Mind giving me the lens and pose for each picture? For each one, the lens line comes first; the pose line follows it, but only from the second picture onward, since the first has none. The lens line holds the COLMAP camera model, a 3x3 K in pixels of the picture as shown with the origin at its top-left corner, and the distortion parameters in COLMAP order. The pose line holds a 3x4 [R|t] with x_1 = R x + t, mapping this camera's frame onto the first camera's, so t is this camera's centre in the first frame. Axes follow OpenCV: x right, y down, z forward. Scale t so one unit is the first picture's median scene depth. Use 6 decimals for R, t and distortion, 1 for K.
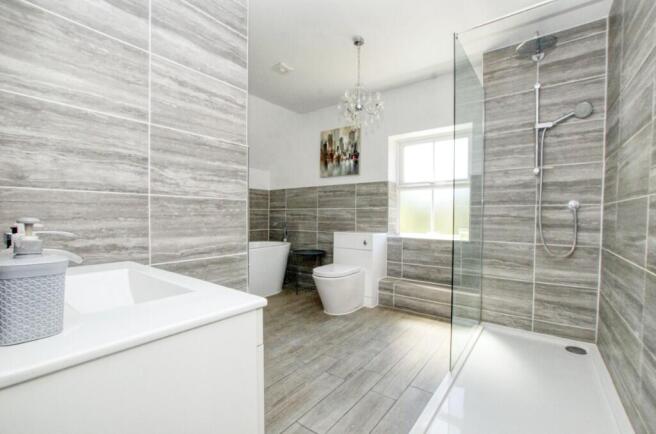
lens RADIAL K [[288.4, 0, 329.8], [0, 288.4, 223.4], [0, 0, 1]] dist [-0.033324, 0.009376]
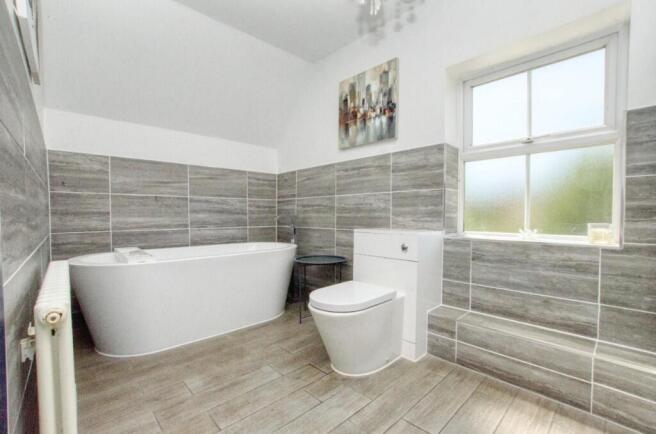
lens RADIAL K [[288.4, 0, 329.8], [0, 288.4, 223.4], [0, 0, 1]] dist [-0.033324, 0.009376]
pose [[0.986832, -0.001059, -0.161745, 0.059832], [0.001536, 0.999995, 0.002822, 0.014242], [0.161741, -0.003034, 0.986829, 0.353081]]
